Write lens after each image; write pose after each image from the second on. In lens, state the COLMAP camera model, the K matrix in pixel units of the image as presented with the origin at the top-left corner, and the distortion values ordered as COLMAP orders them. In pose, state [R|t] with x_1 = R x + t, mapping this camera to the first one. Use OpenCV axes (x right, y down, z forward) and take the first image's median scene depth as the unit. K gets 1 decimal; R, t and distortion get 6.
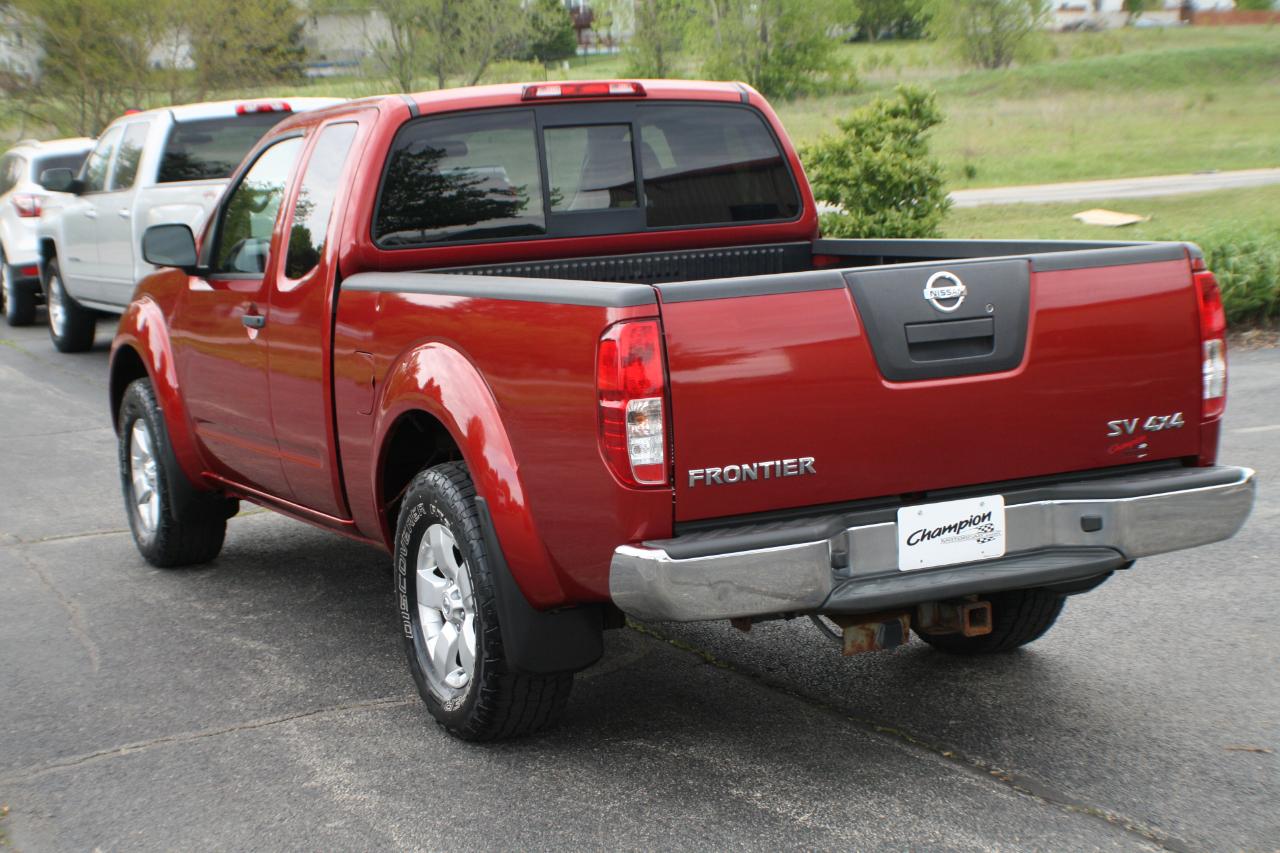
lens RADIAL K [[2347.3, 0, 654.8], [0, 2347.3, 486.0], [0, 0, 1]] dist [-0.121434, 0.000000]
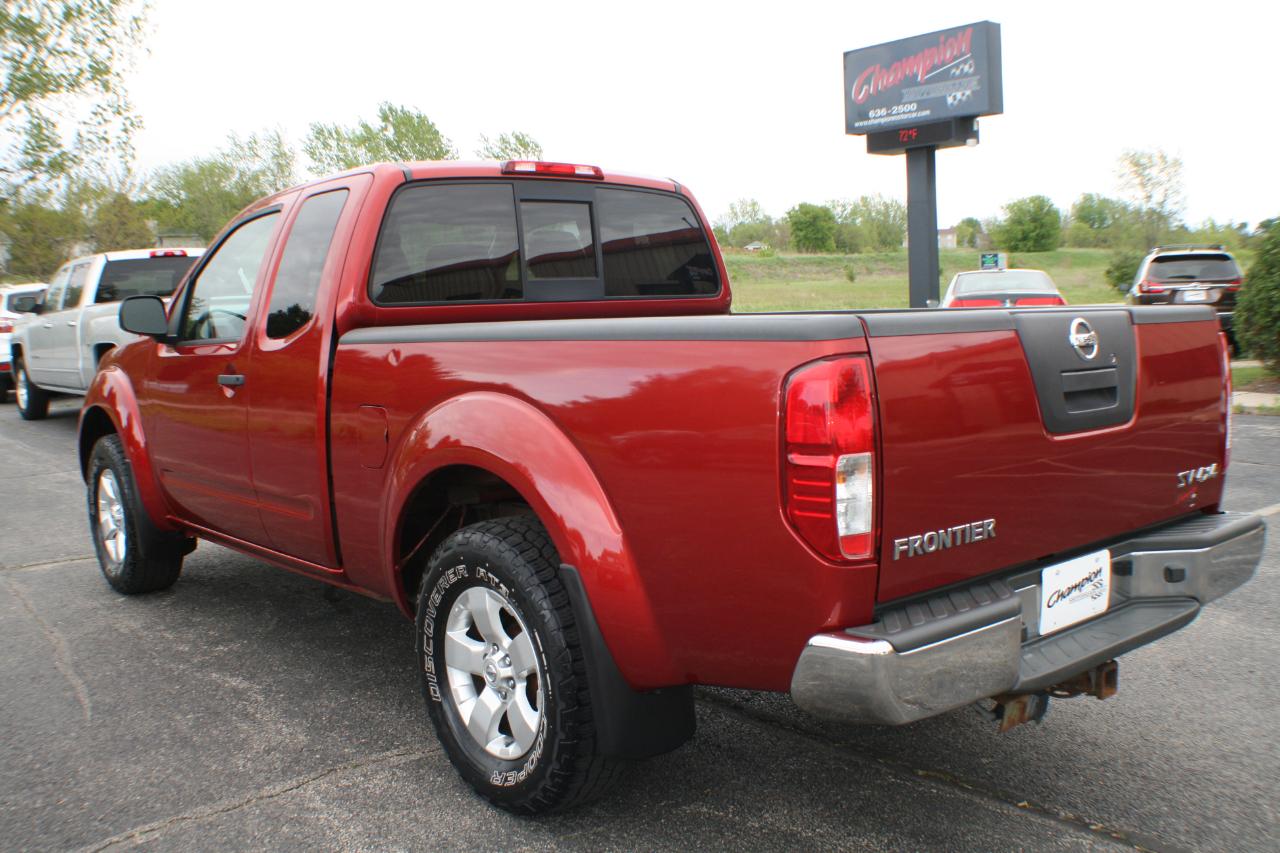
lens RADIAL K [[1227.9, 0, 658.0], [0, 1227.9, 467.2], [0, 0, 1]] dist [-0.174998, 0.000000]
pose [[0.967882, -0.008131, 0.251273, -0.157596], [0.013243, 0.999738, -0.018661, -0.023216], [-0.251056, 0.021389, 0.967736, 0.549050]]
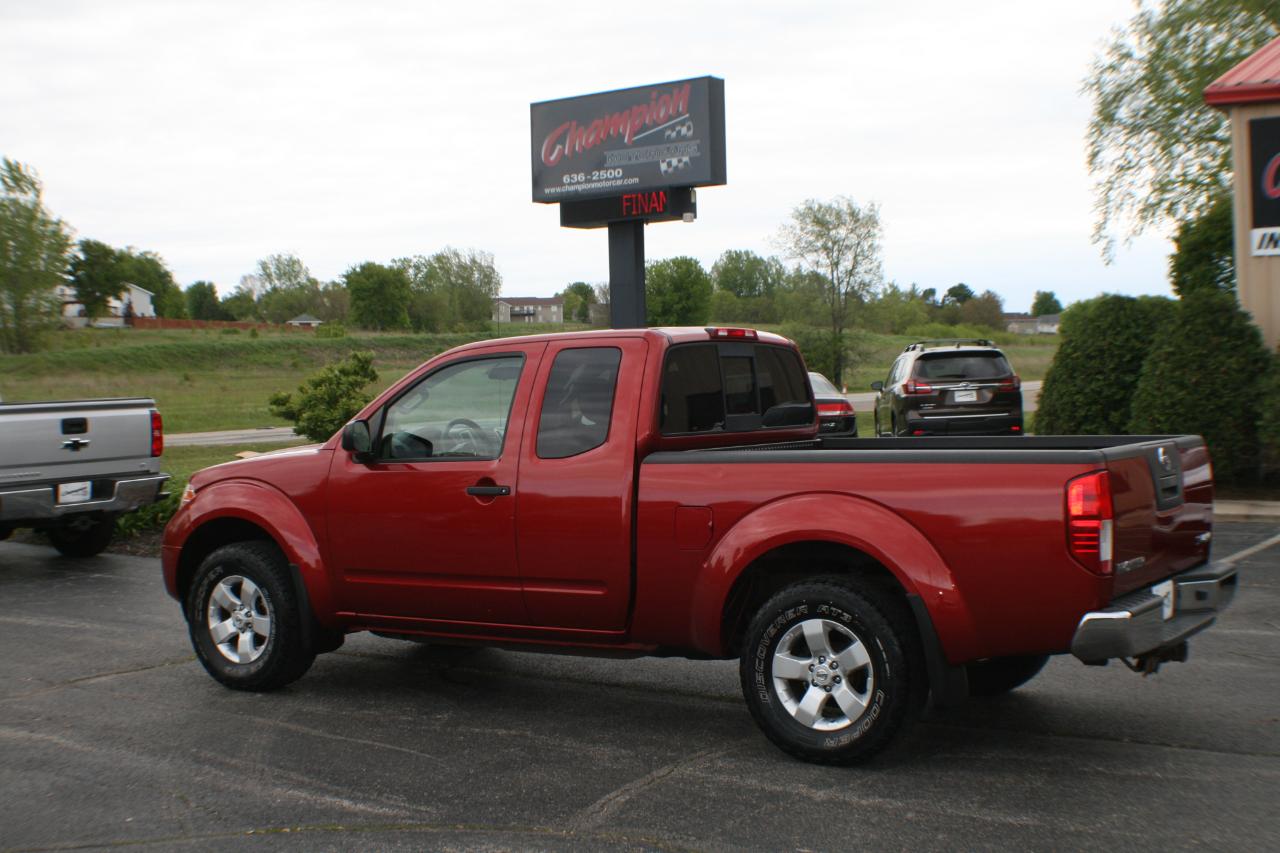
lens RADIAL K [[1674.0, 0, 648.5], [0, 1674.0, 488.4], [0, 0, 1]] dist [-0.159227, 0.000000]
pose [[0.853646, 0.001919, 0.520851, -0.780431], [0.051006, 0.994879, -0.087261, 0.022220], [-0.518351, 0.101056, 0.849176, 0.173222]]
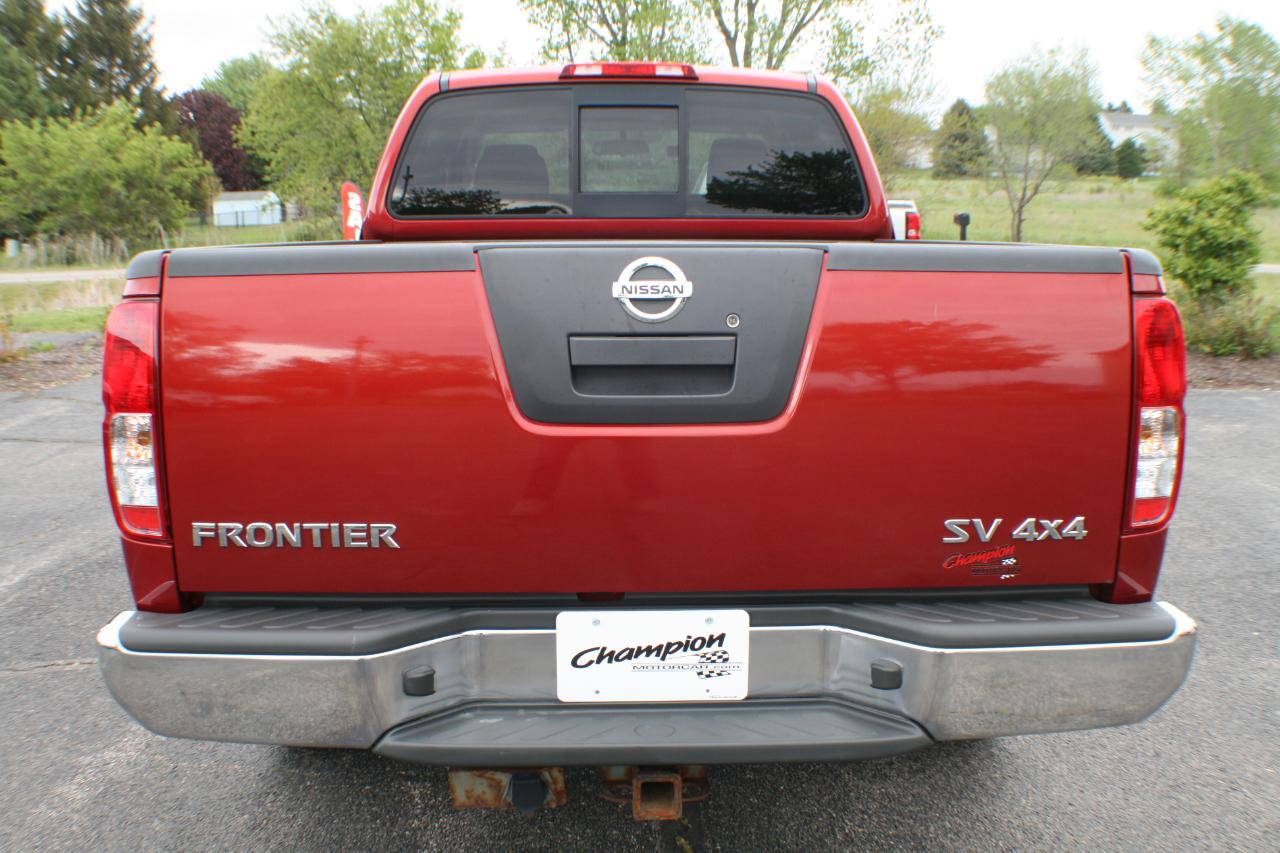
lens RADIAL K [[1227.9, 0, 646.9], [0, 1227.9, 458.5], [0, 0, 1]] dist [-0.174998, 0.000000]
pose [[0.908379, 0.128387, -0.397950, 0.247648], [-0.105213, 0.991256, 0.079636, -0.060961], [0.404694, -0.030470, 0.913944, 0.665484]]
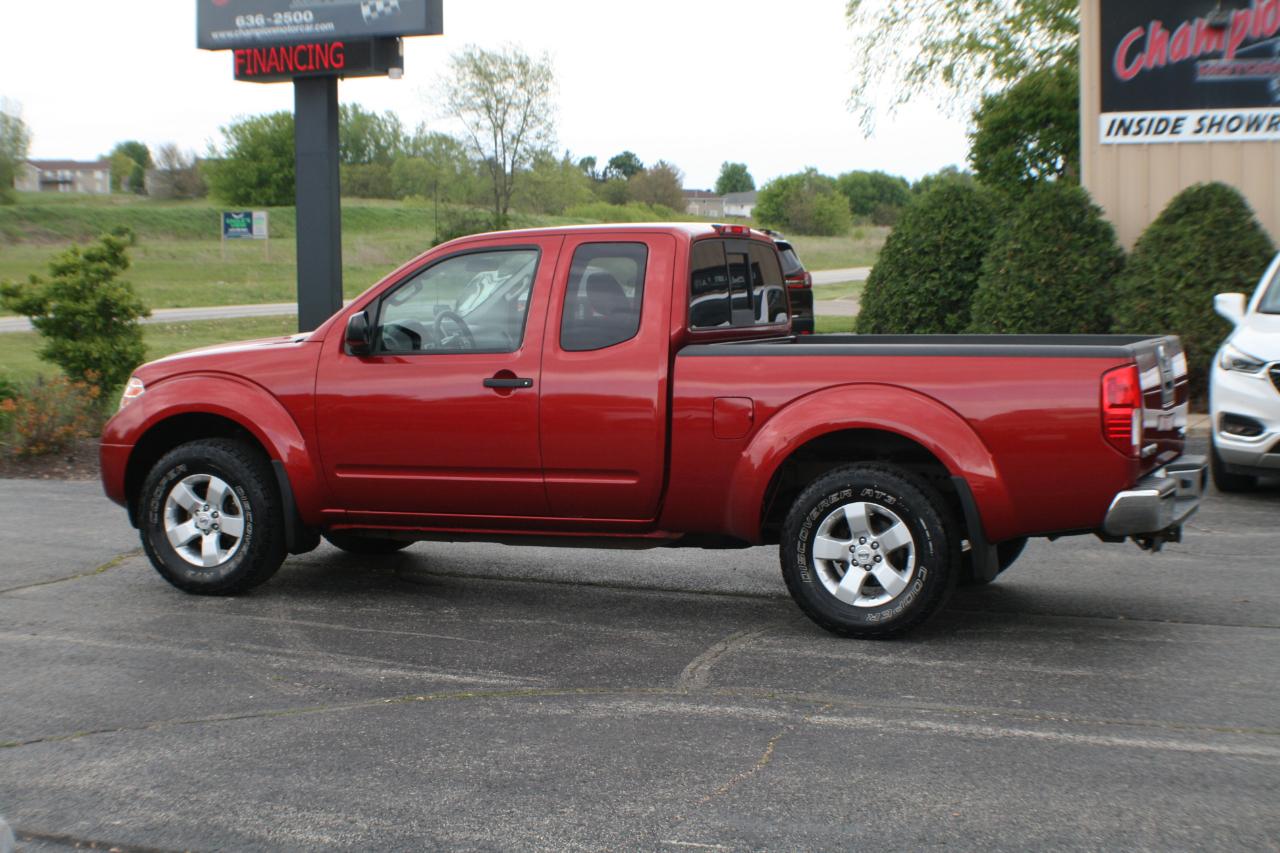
lens RADIAL K [[2168.2, 0, 643.0], [0, 2168.2, 497.0], [0, 0, 1]] dist [-0.156325, 0.000000]
pose [[0.735511, -0.022250, 0.677147, -1.264315], [0.064456, 0.997225, -0.037244, 0.061419], [-0.674440, 0.071040, 0.734904, 0.039876]]
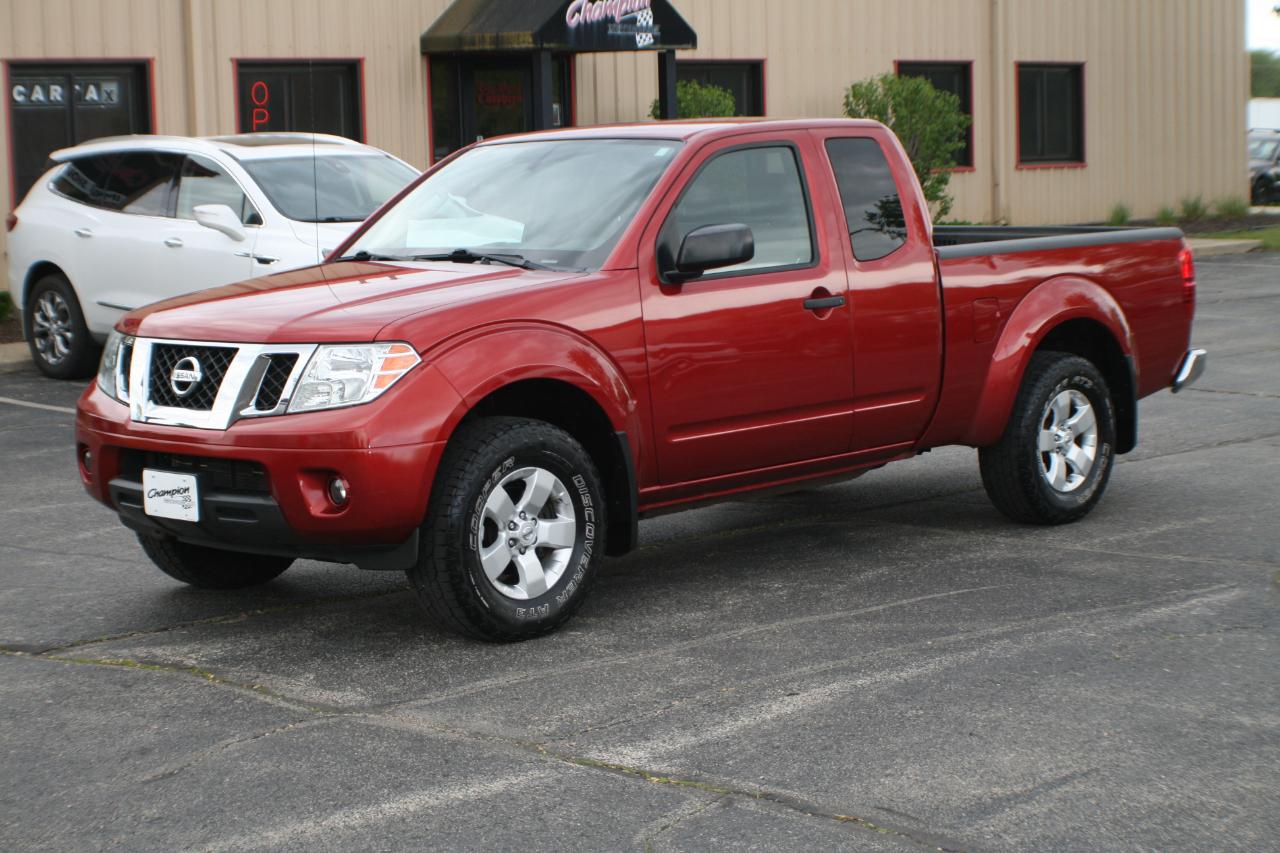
lens RADIAL K [[2347.3, 0, 642.6], [0, 2347.3, 495.5], [0, 0, 1]] dist [-0.121434, 0.000000]
pose [[-0.337465, -0.074813, 0.938360, -1.619759], [0.177352, 0.973932, 0.141431, -0.206617], [-0.924480, 0.214149, -0.315400, 1.926156]]
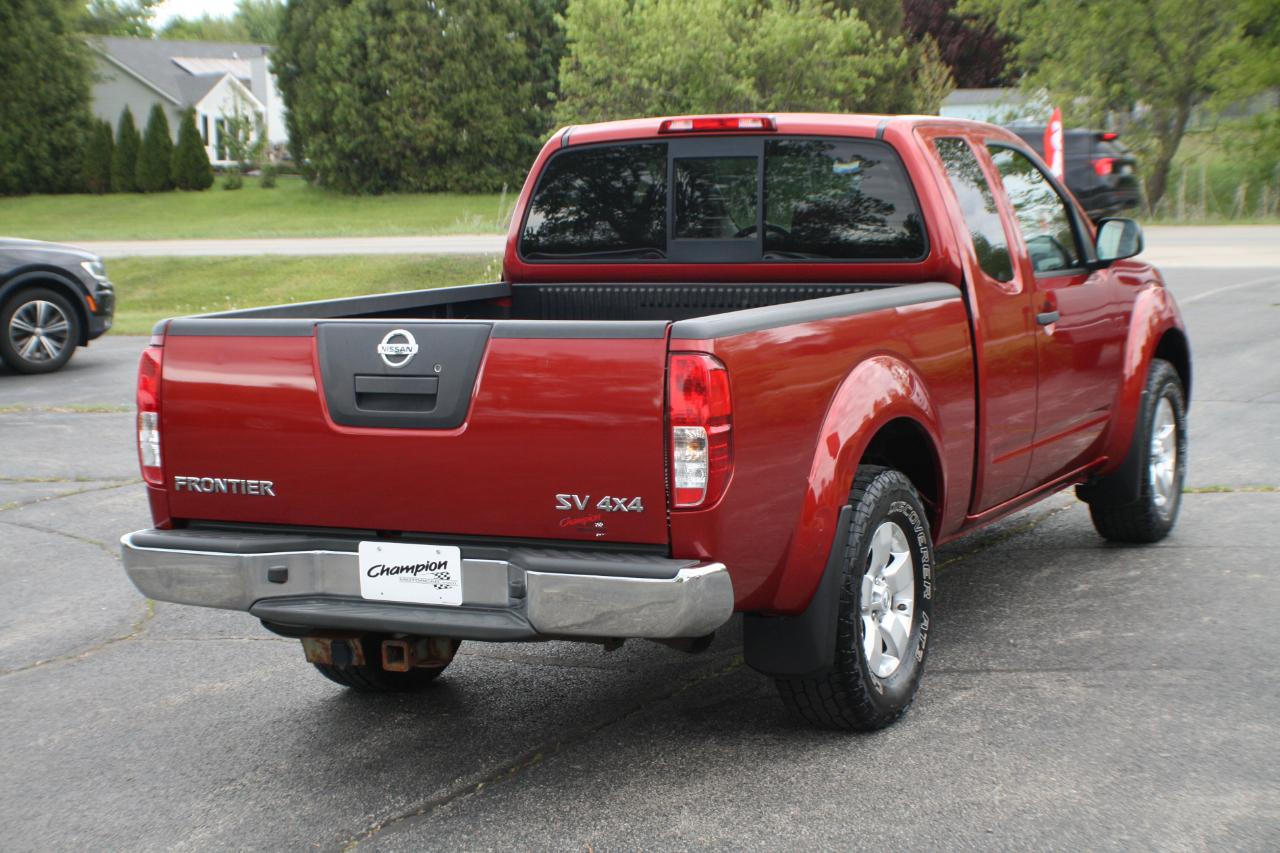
lens RADIAL K [[2347.3, 0, 663.3], [0, 2347.3, 498.0], [0, 0, 1]] dist [-0.121434, 0.000000]
pose [[0.613571, 0.149530, -0.775352, 0.991026], [-0.117871, 0.988249, 0.097311, -0.127786], [0.780792, 0.031685, 0.623987, 0.409350]]
